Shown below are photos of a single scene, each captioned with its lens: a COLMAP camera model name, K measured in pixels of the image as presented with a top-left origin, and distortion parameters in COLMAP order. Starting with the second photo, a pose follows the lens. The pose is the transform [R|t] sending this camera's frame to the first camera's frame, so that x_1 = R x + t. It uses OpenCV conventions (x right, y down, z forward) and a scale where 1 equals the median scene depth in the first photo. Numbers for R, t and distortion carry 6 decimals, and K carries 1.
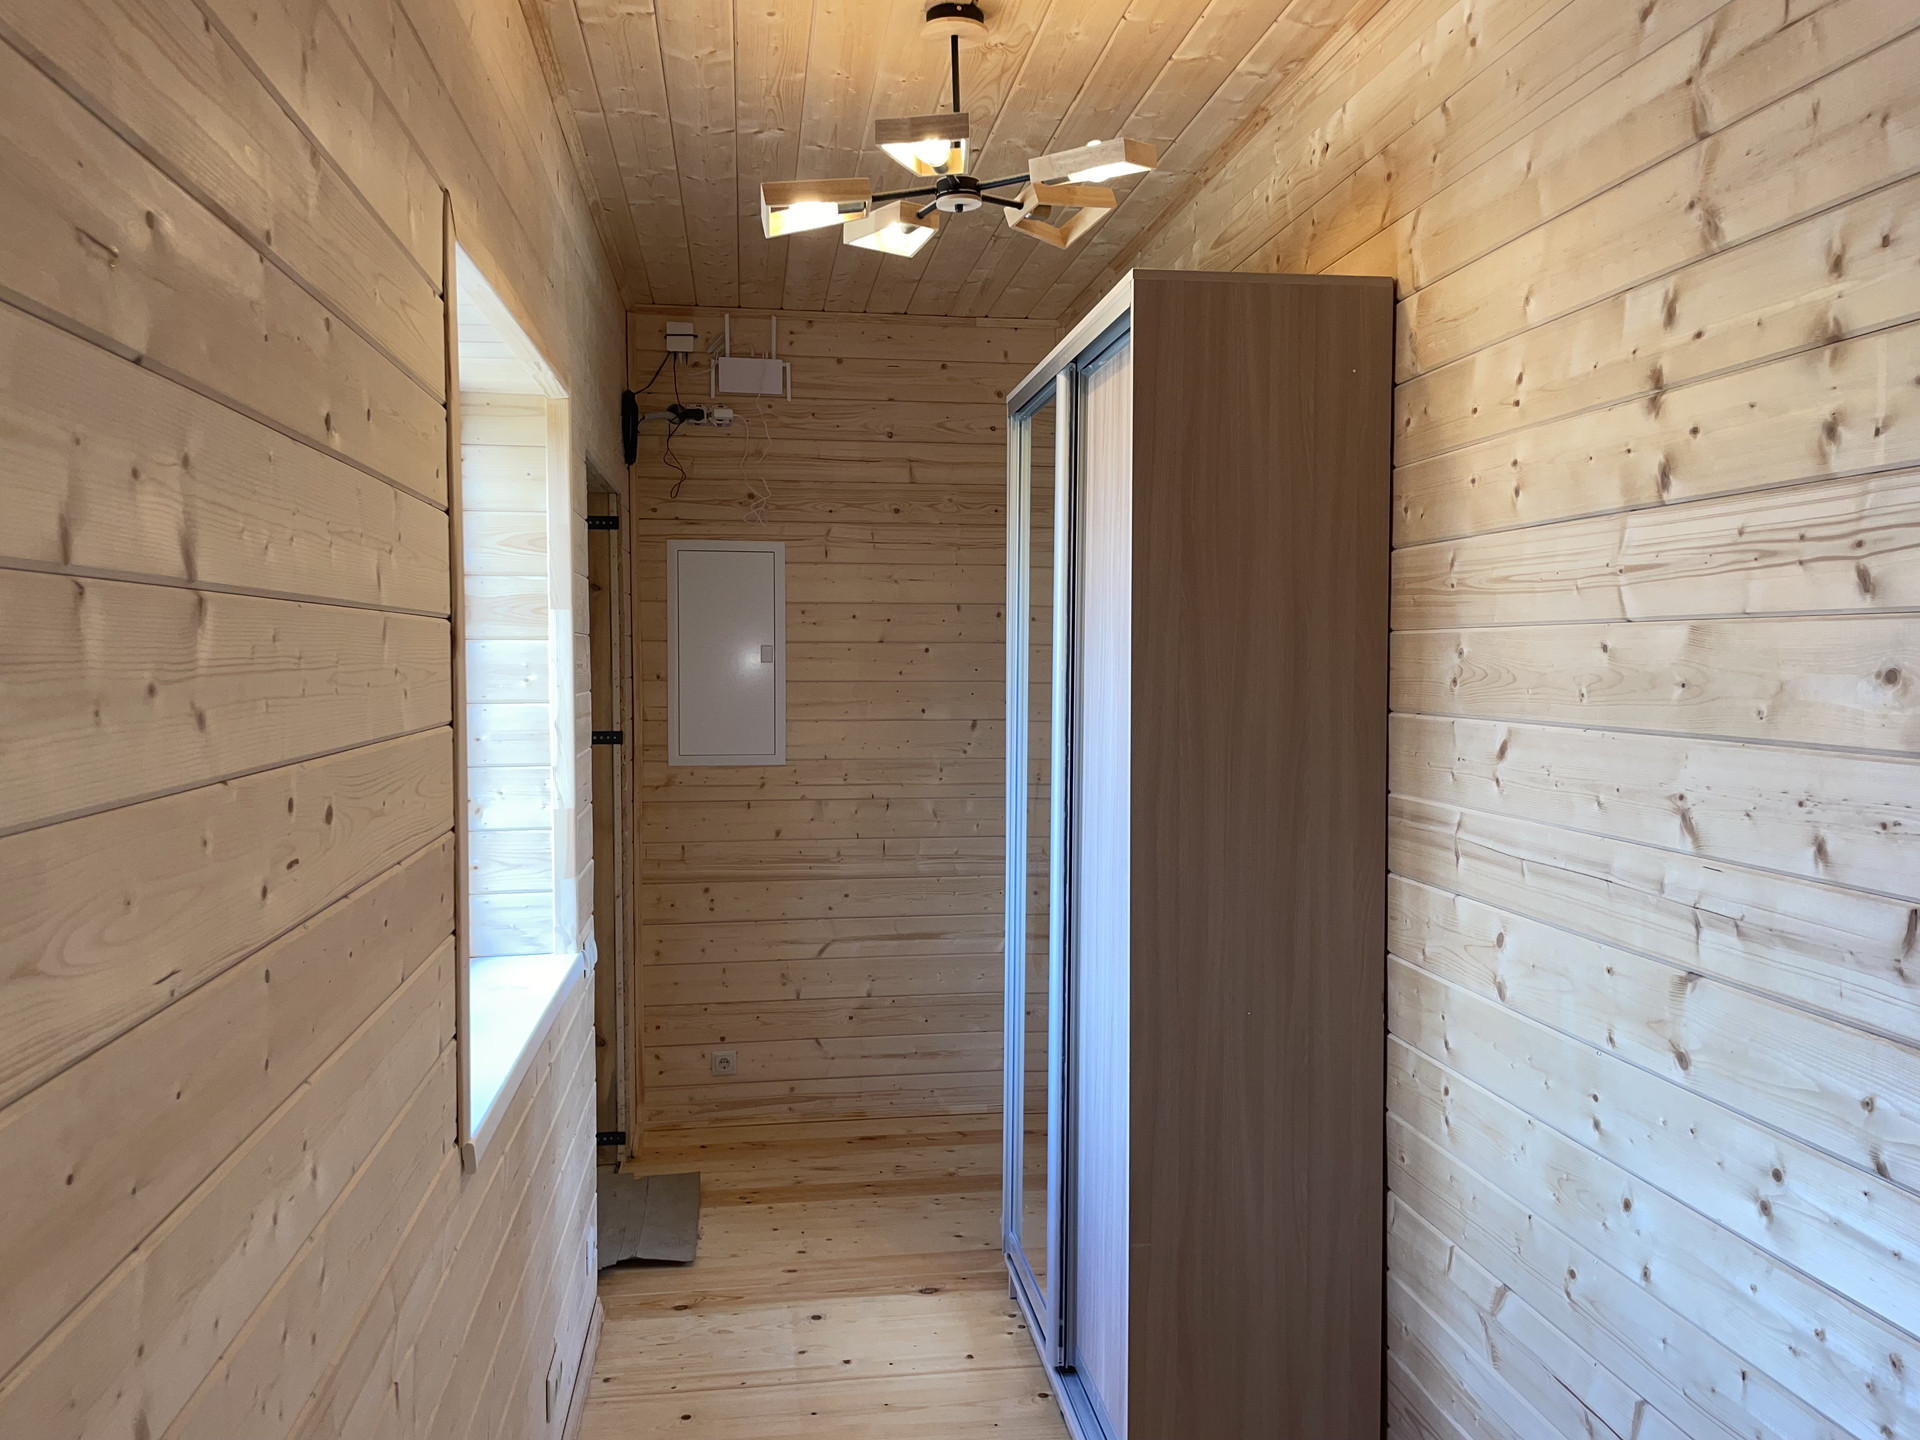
lens RADIAL K [[1457.3, 0, 965.6], [0, 1457.3, 724.5], [0, 0, 1]] dist [0.091989, -0.112564]
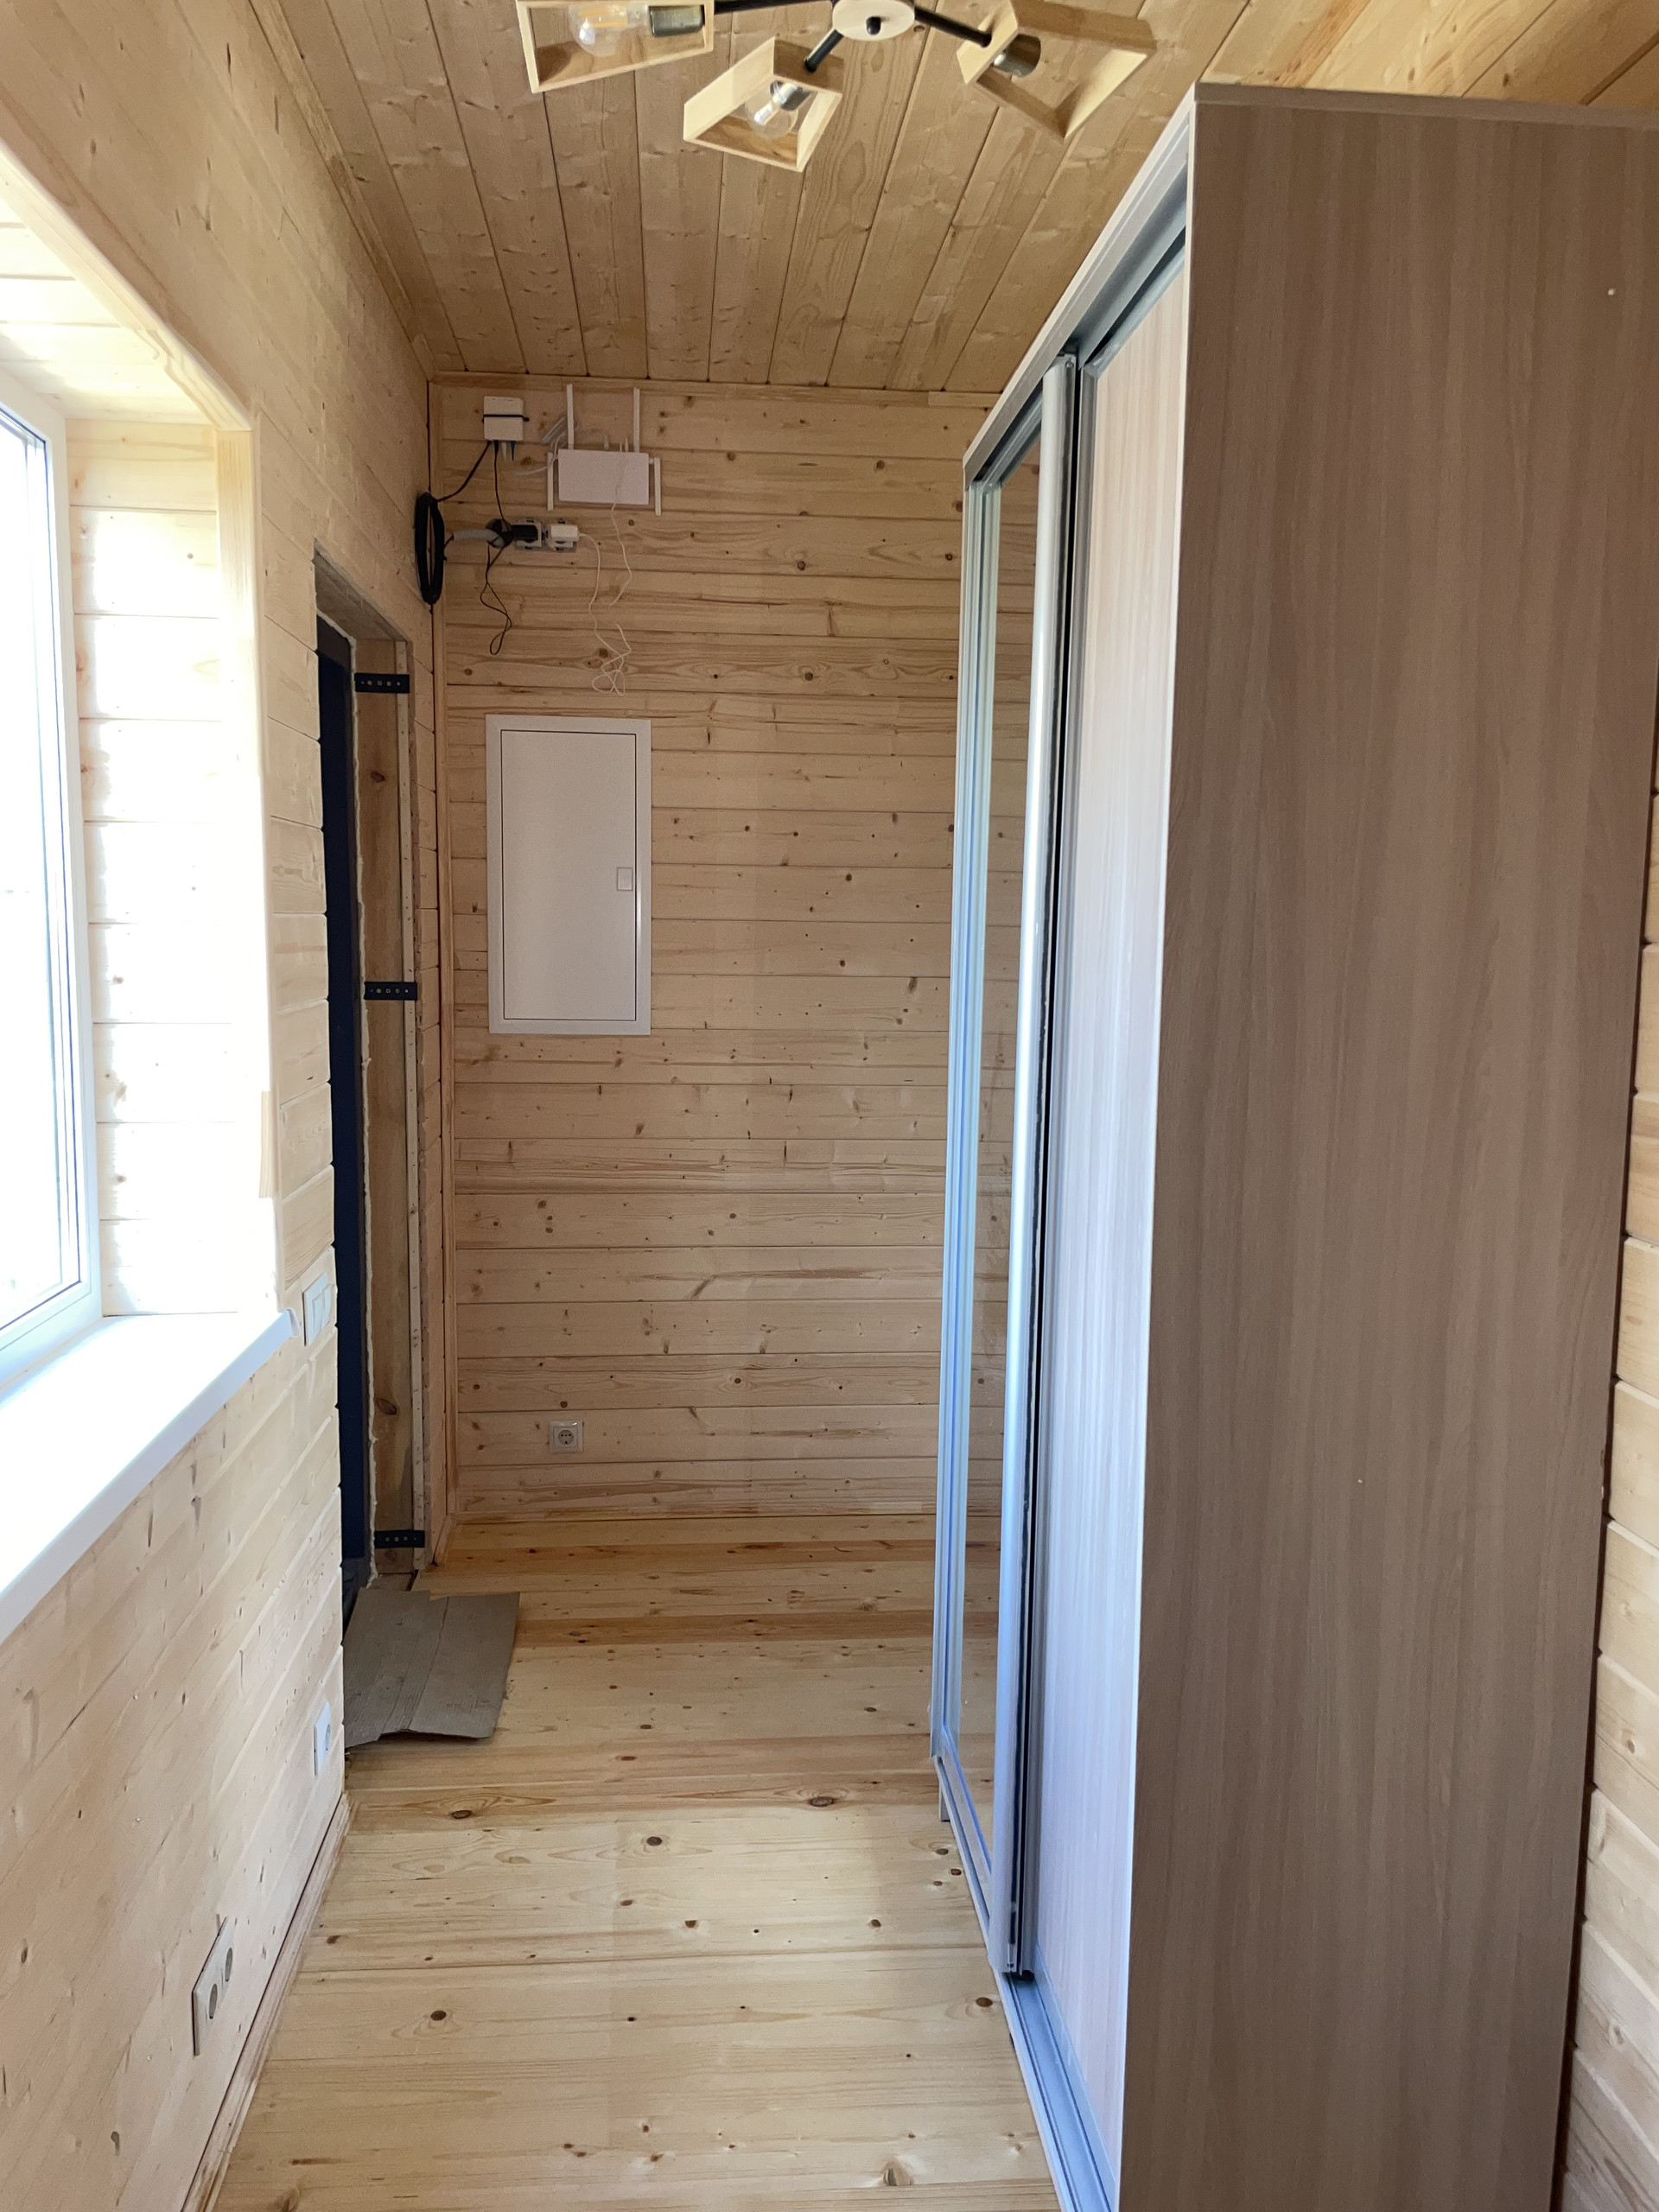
lens RADIAL K [[1679.0, 0, 831.8], [0, 1679.0, 1112.6], [0, 0, 1]] dist [0.091989, -0.112564]
pose [[0.998357, 0.019730, -0.053798, 0.013246], [-0.016011, 0.997508, 0.068718, 0.008443], [0.055020, -0.067744, 0.996184, 0.195435]]
